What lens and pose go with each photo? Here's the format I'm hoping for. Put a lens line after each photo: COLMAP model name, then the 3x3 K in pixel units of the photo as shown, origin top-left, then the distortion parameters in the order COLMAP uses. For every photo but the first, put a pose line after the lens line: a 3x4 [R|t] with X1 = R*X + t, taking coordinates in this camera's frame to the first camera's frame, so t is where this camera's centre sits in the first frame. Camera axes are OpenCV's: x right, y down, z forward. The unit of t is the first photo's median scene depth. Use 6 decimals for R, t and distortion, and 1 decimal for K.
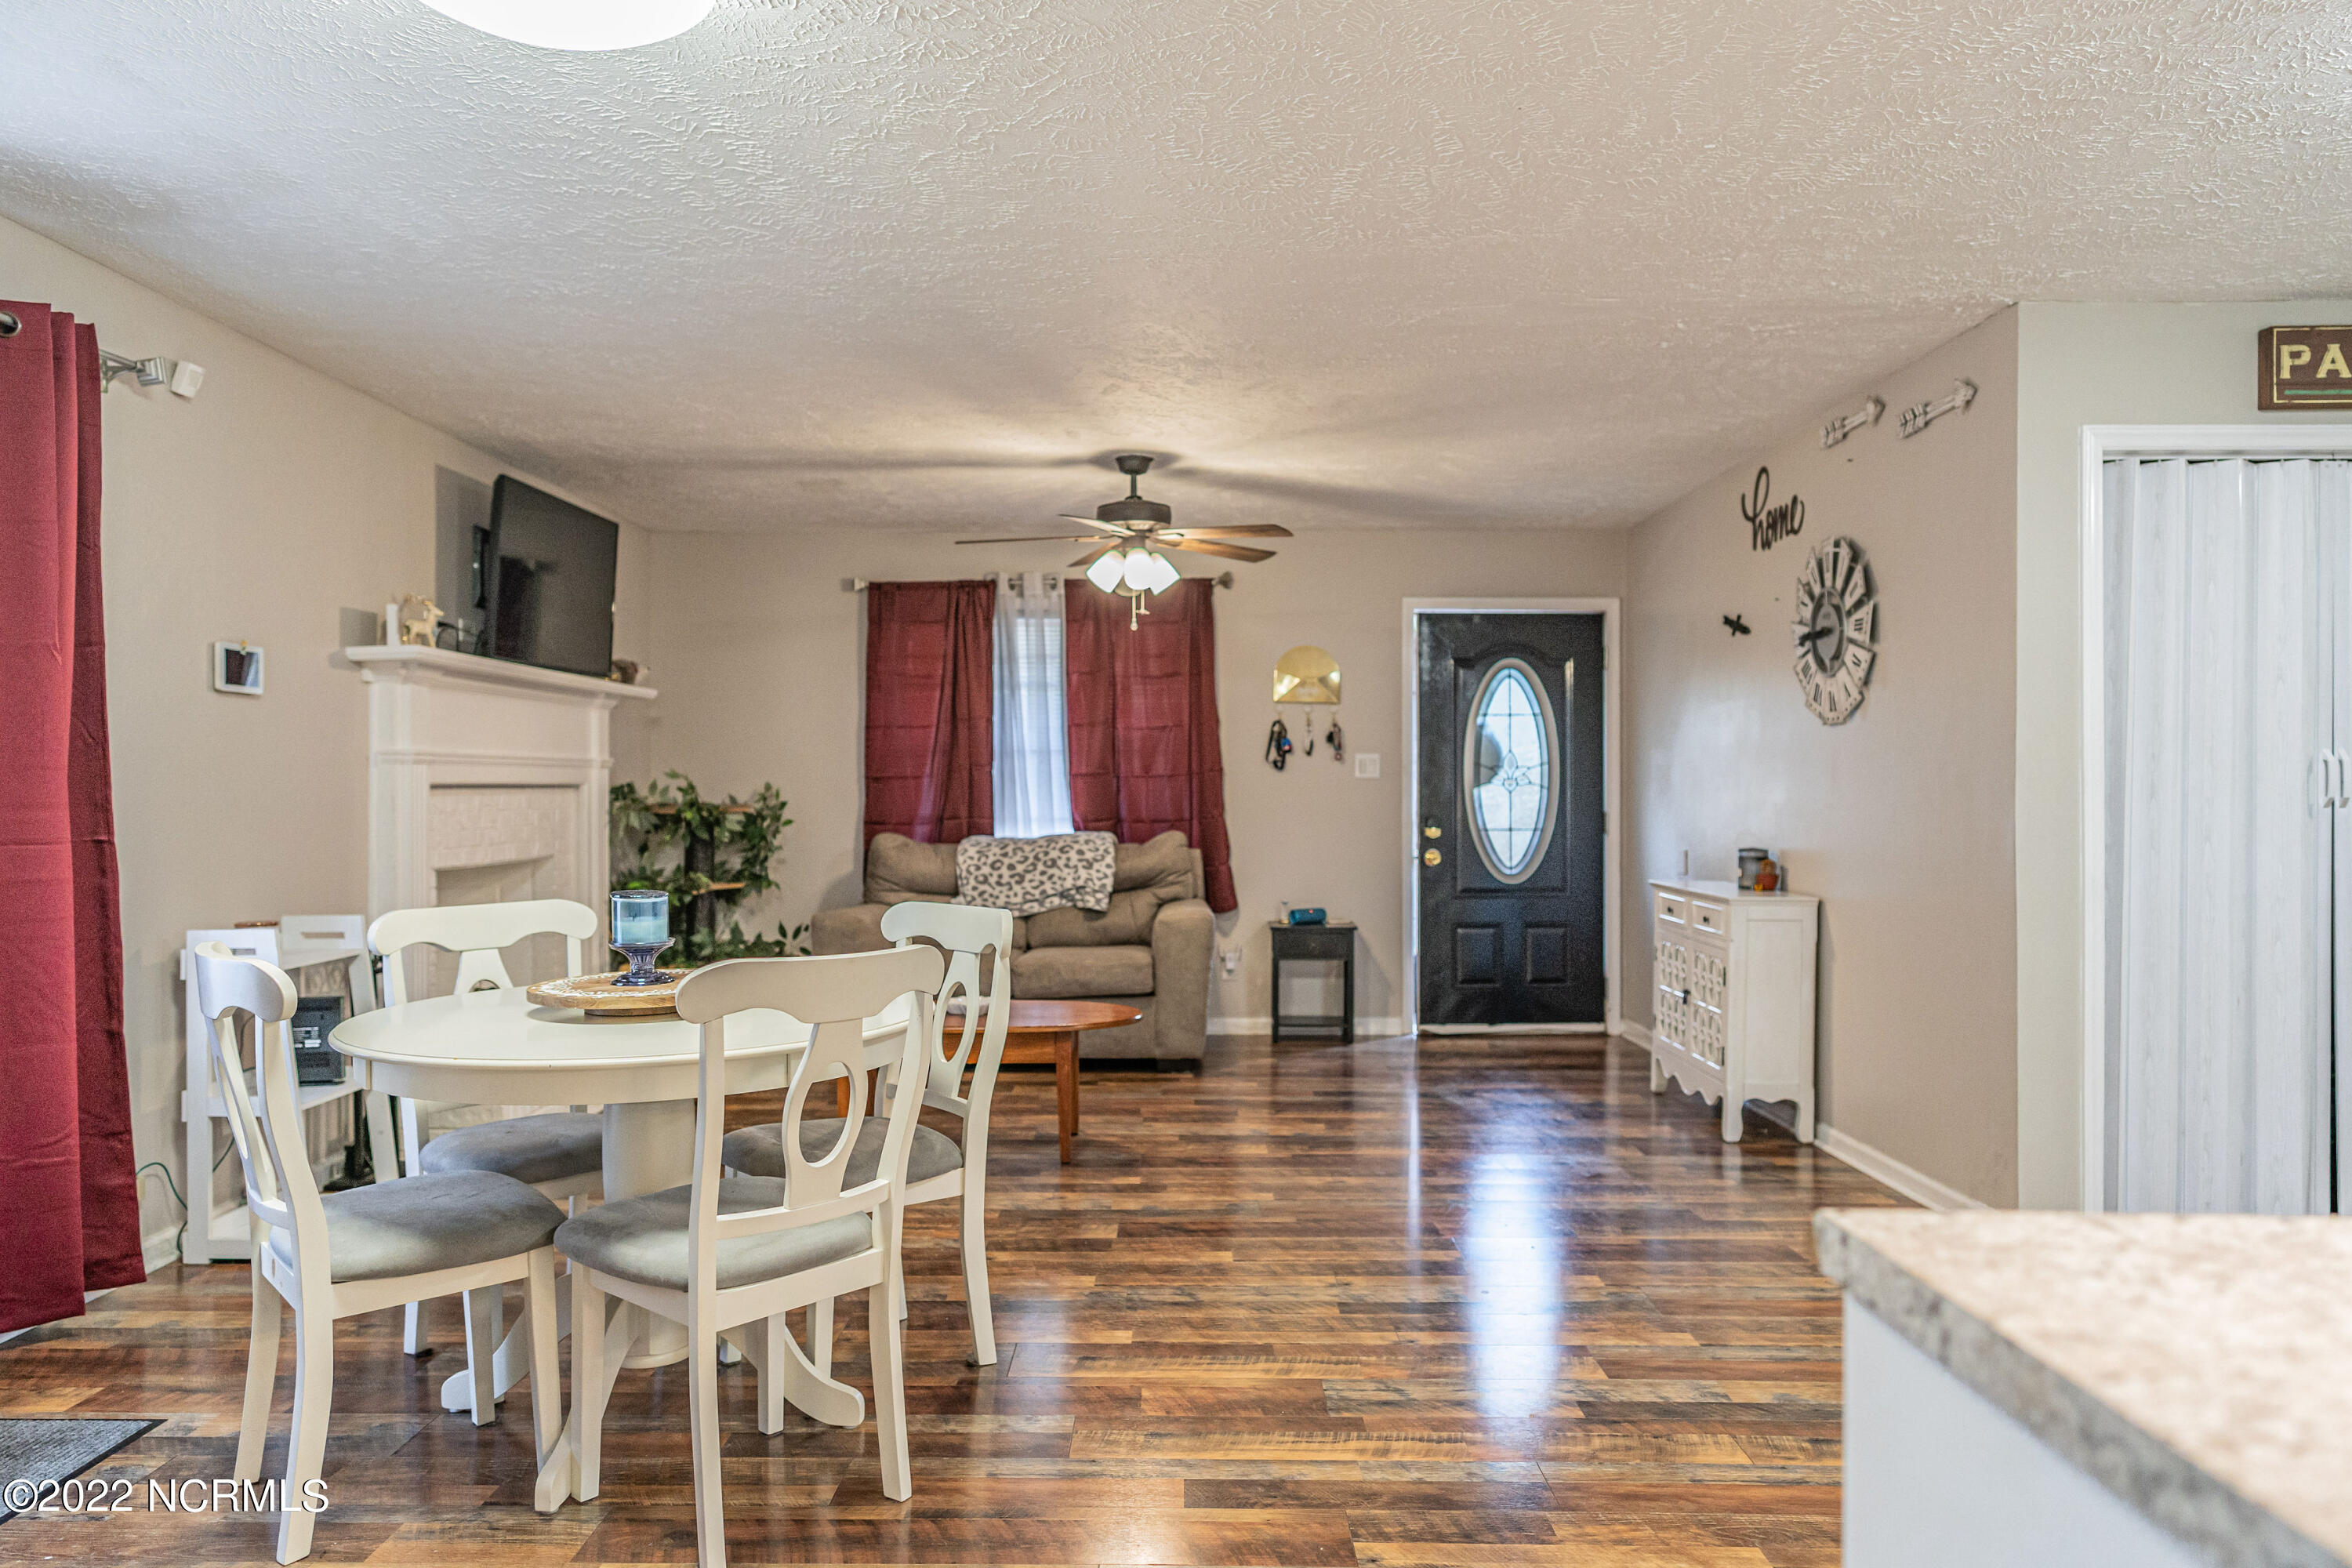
lens RADIAL K [[1572.6, 0, 1162.0], [0, 1572.6, 793.9], [0, 0, 1]] dist [-0.002018, 0.001862]
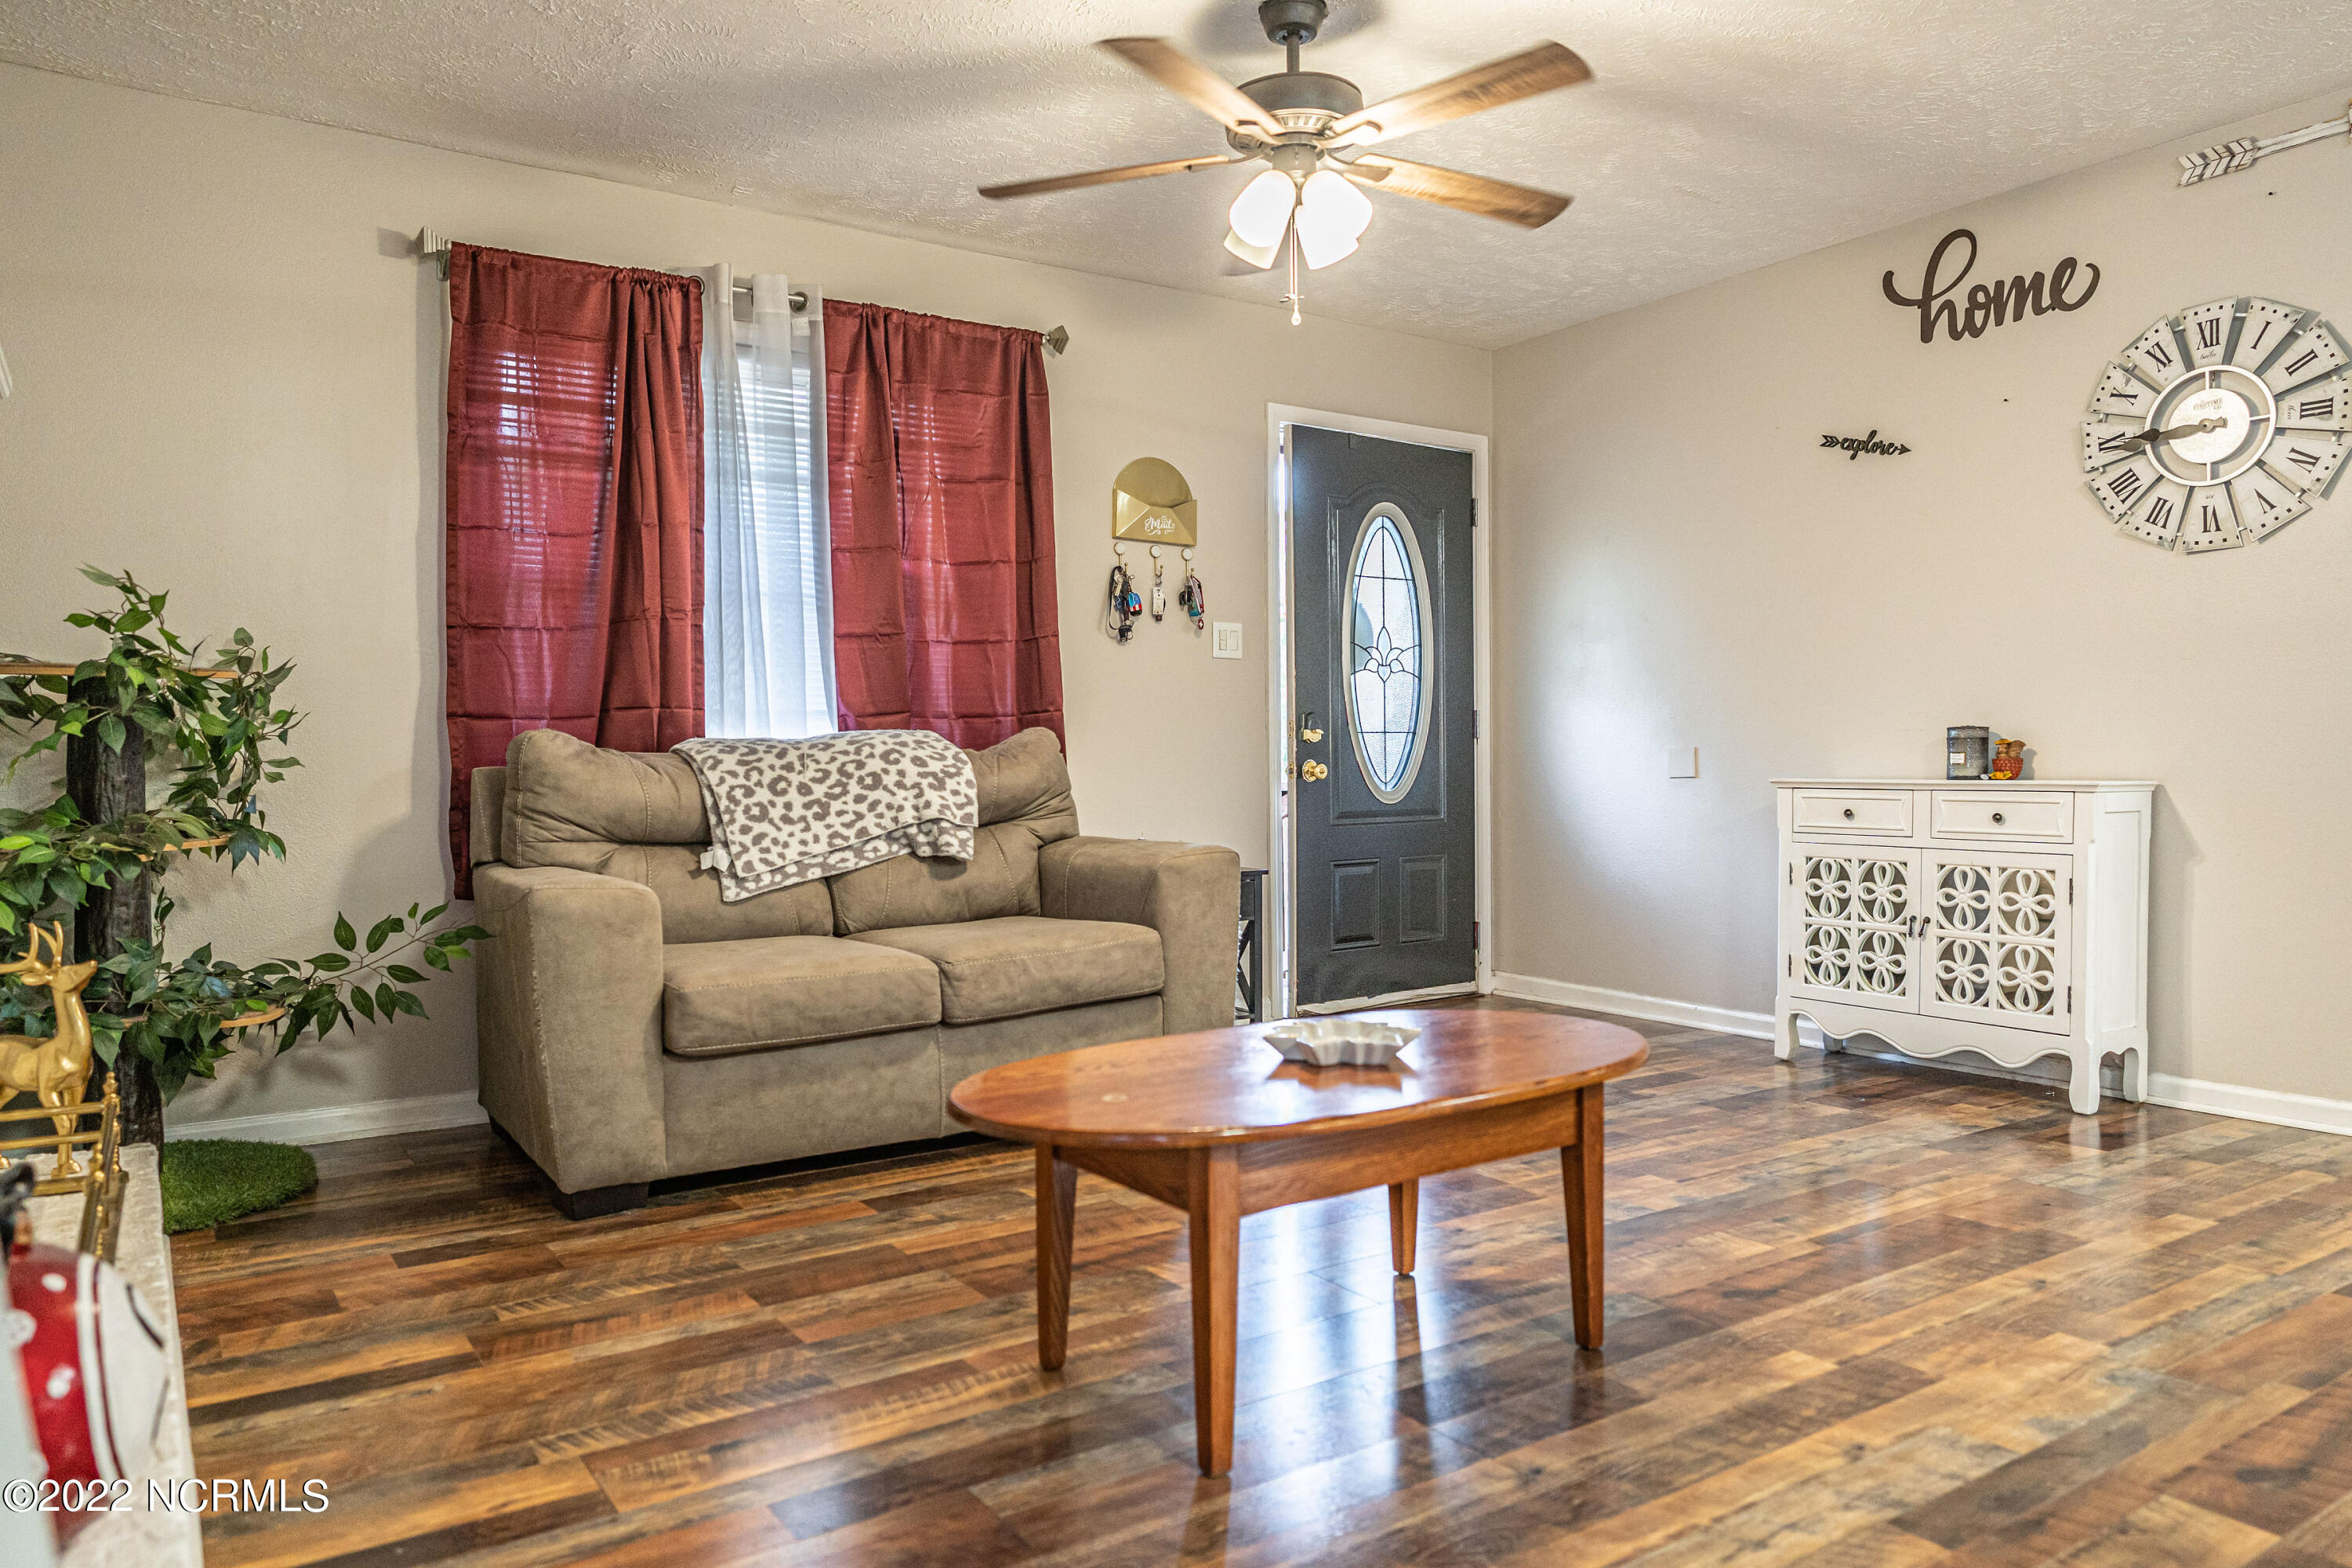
lens RADIAL K [[1572.6, 0, 1162.0], [0, 1572.6, 793.9], [0, 0, 1]] dist [-0.002018, 0.001862]
pose [[0.829505, -0.019089, 0.558173, -0.302582], [0.010359, 0.999770, 0.018797, 0.039374], [-0.558403, -0.009810, 0.829512, 0.474815]]
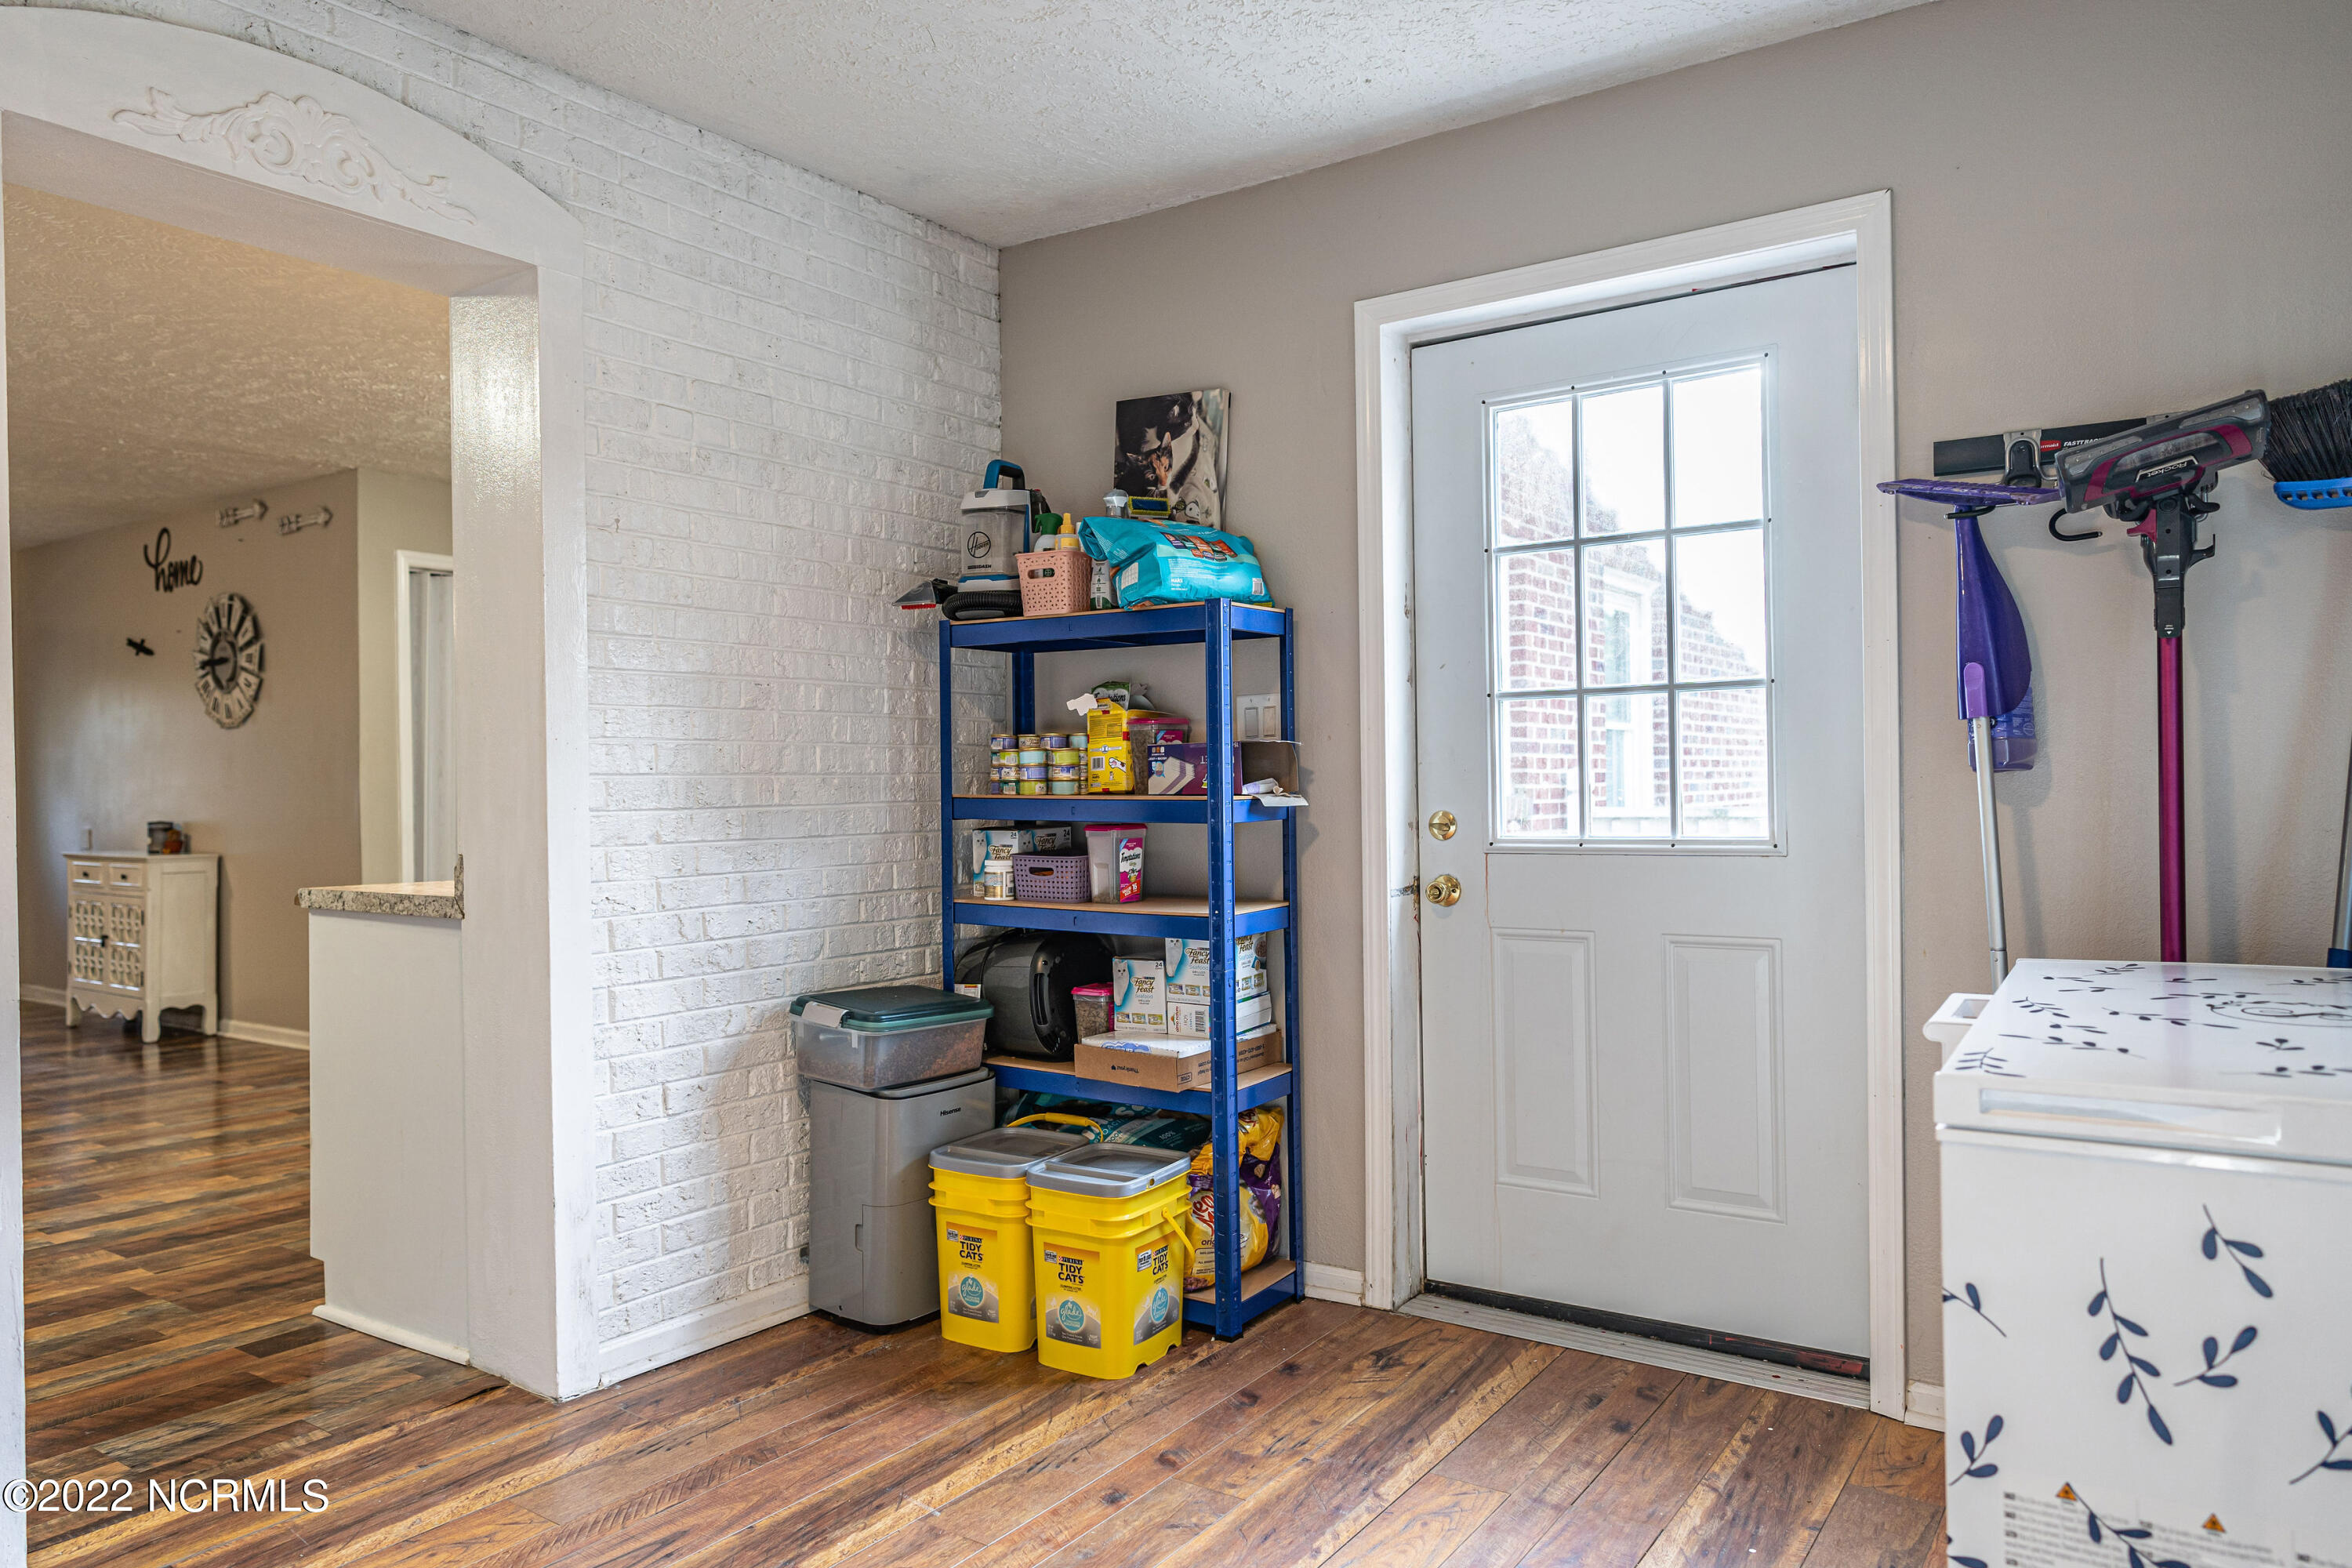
lens RADIAL K [[1572.6, 0, 1162.0], [0, 1572.6, 793.9], [0, 0, 1]] dist [-0.002018, 0.001862]
pose [[0.565802, -0.008692, 0.824495, -0.180509], [0.012074, 0.999925, 0.002256, 0.015013], [-0.824453, 0.008678, 0.565864, -0.331862]]
